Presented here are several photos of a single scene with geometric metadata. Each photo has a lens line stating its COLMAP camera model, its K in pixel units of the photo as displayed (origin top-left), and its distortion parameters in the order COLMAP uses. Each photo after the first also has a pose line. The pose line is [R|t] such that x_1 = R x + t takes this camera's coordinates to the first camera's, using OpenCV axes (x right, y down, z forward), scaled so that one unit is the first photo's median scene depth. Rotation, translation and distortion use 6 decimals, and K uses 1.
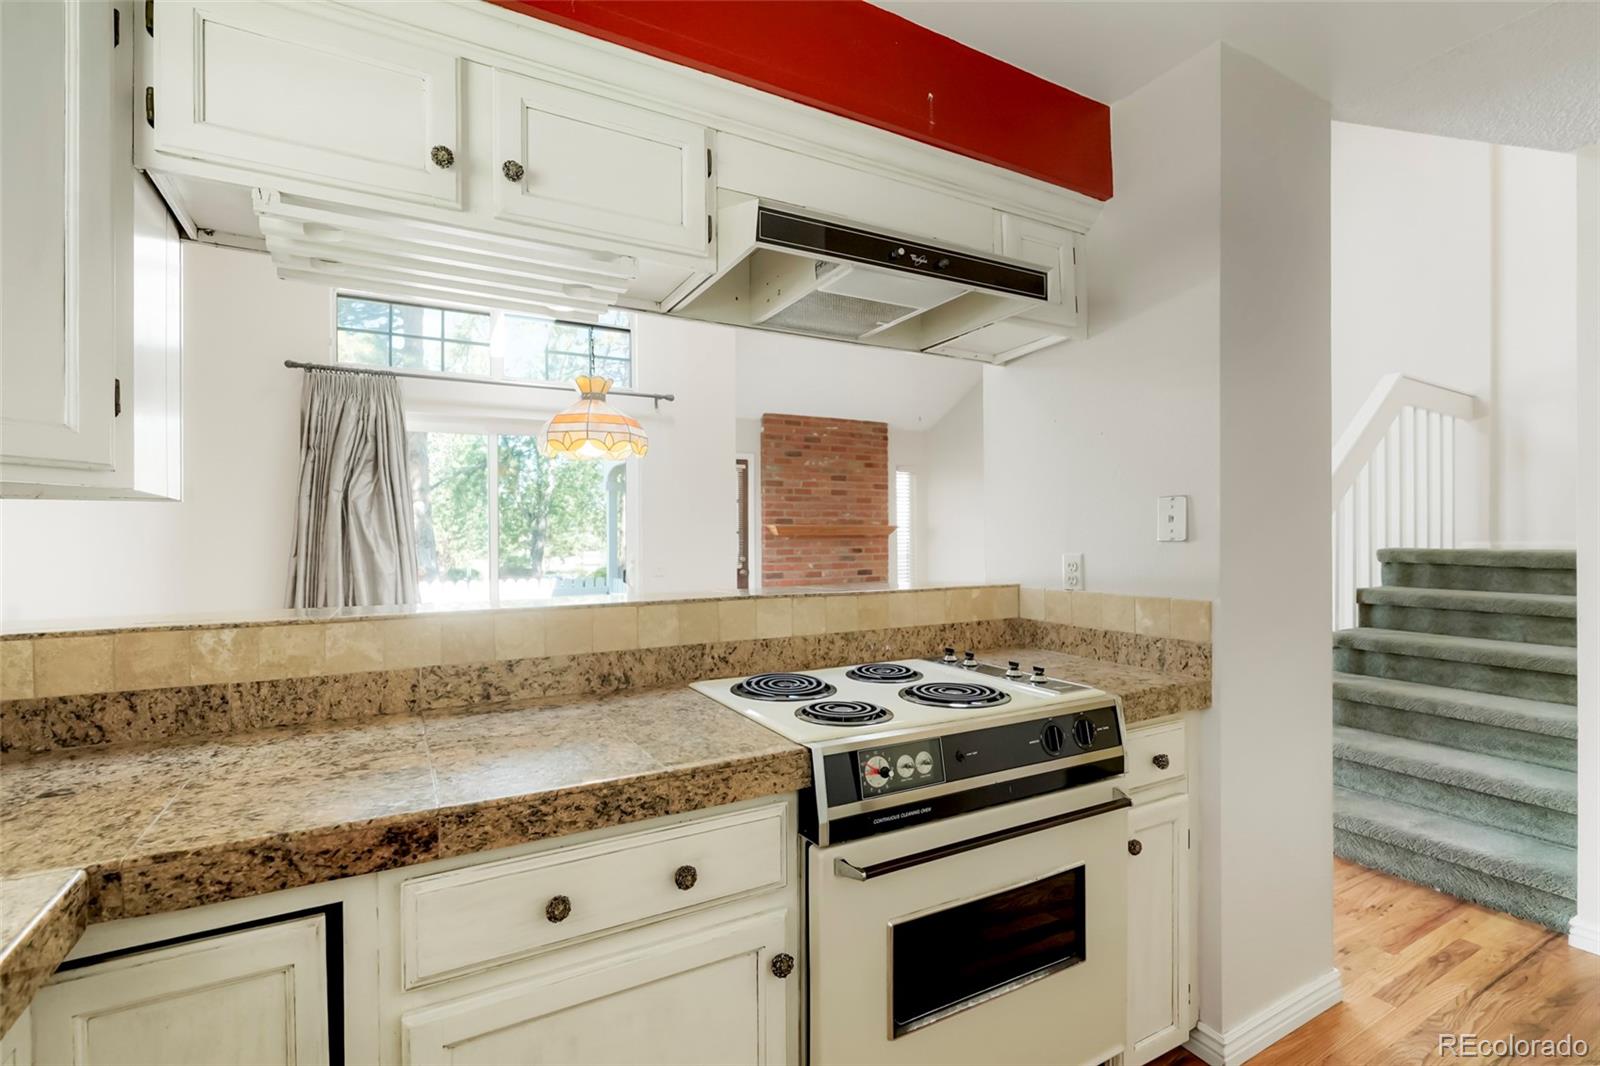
lens RADIAL K [[727.0, 0, 805.4], [0, 727.0, 534.3], [0, 0, 1]] dist [-0.019151, 0.005061]
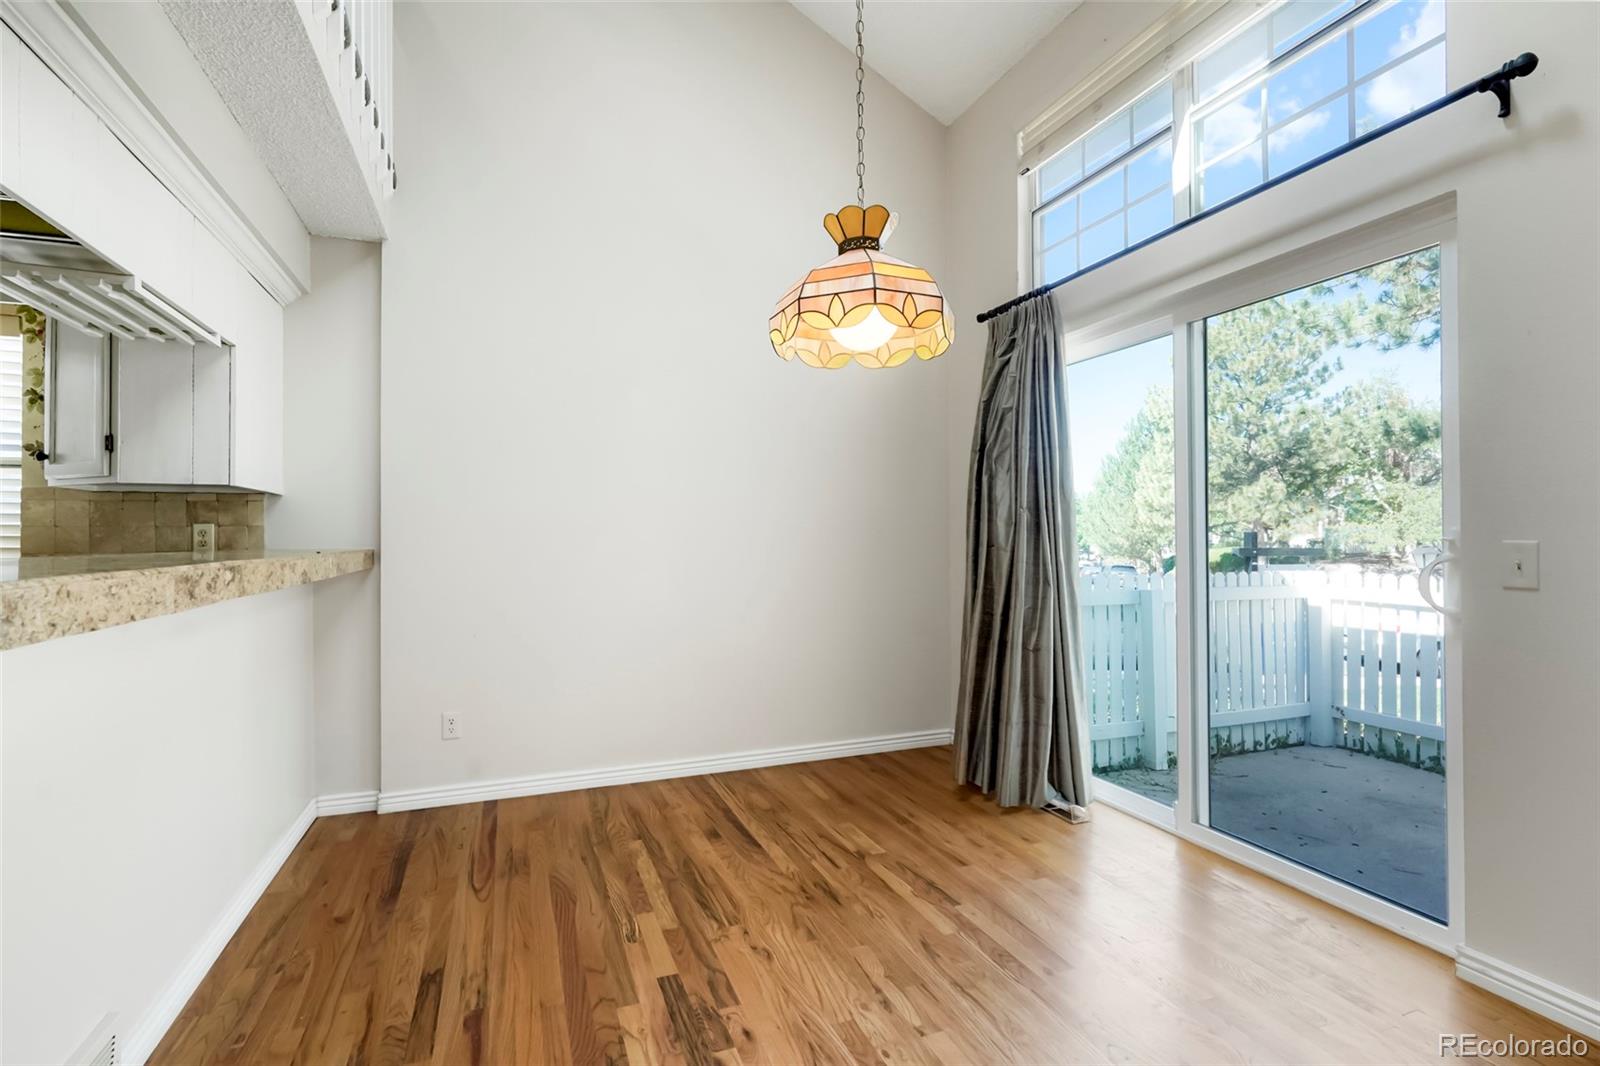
lens RADIAL K [[773.7, 0, 802.7], [0, 773.7, 522.6], [0, 0, 1]] dist [-0.009071, 0.001531]
pose [[-0.149244, -0.010474, -0.988745, 0.145450], [0.013216, 0.999833, -0.012587, 0.016781], [0.988712, -0.014946, -0.149081, 0.476227]]
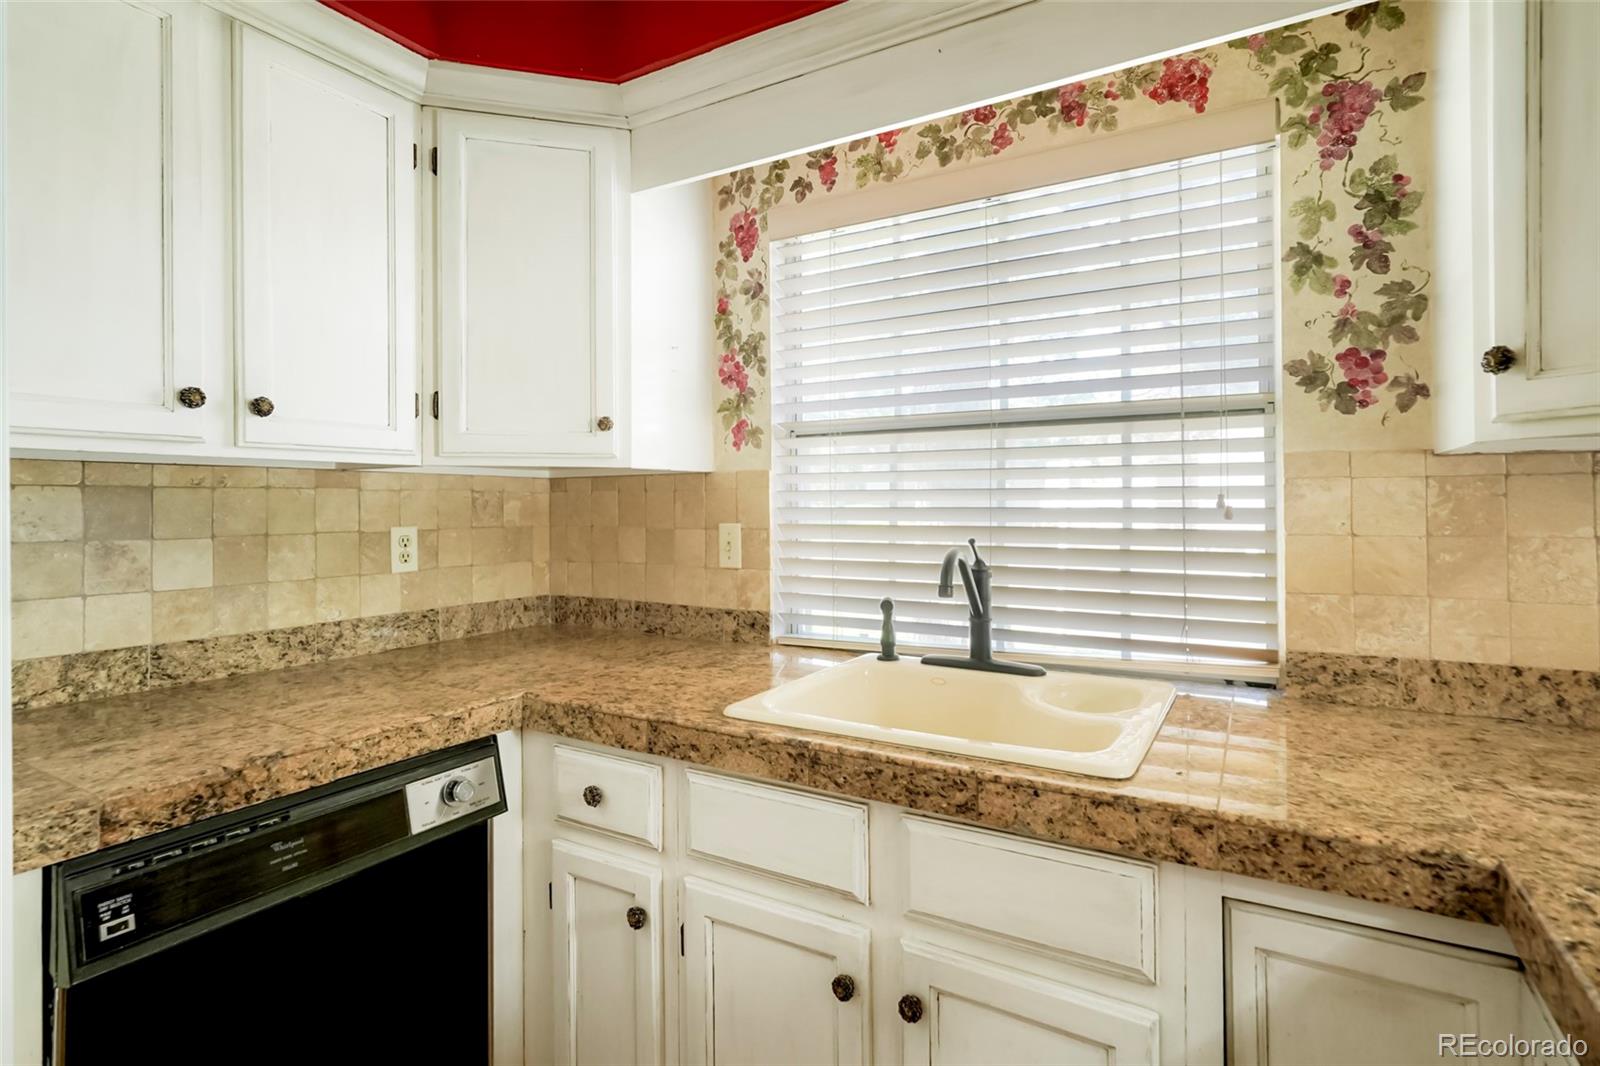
lens RADIAL K [[773.7, 0, 818.9], [0, 773.7, 501.5], [0, 0, 1]] dist [-0.009071, 0.001531]
pose [[-0.862620, 0.006542, -0.505810, 0.015149], [0.012235, 0.999894, -0.007933, 0.000997], [0.505704, -0.013031, -0.862609, 0.138811]]
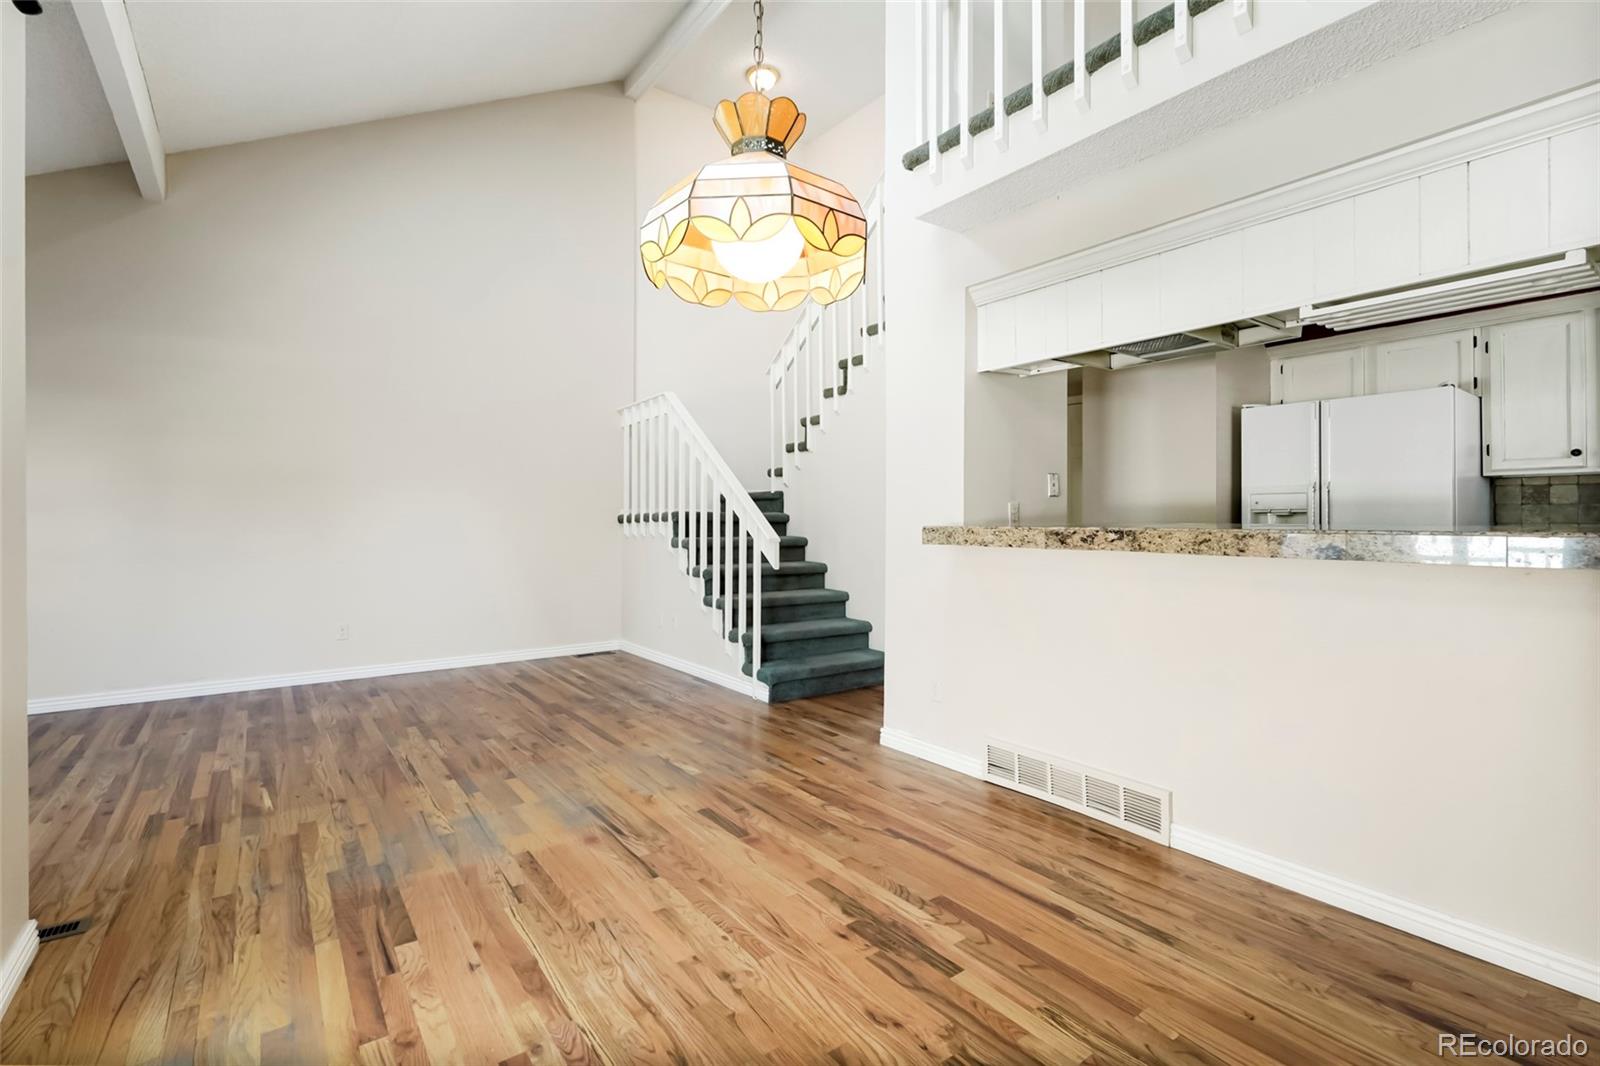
lens RADIAL K [[727.0, 0, 800.6], [0, 727.0, 522.7], [0, 0, 1]] dist [-0.019151, 0.005061]
pose [[-0.122429, -0.001286, 0.992476, -0.342264], [-0.005651, 0.999984, 0.000599, 0.019719], [-0.992461, -0.005535, -0.122435, 0.469860]]
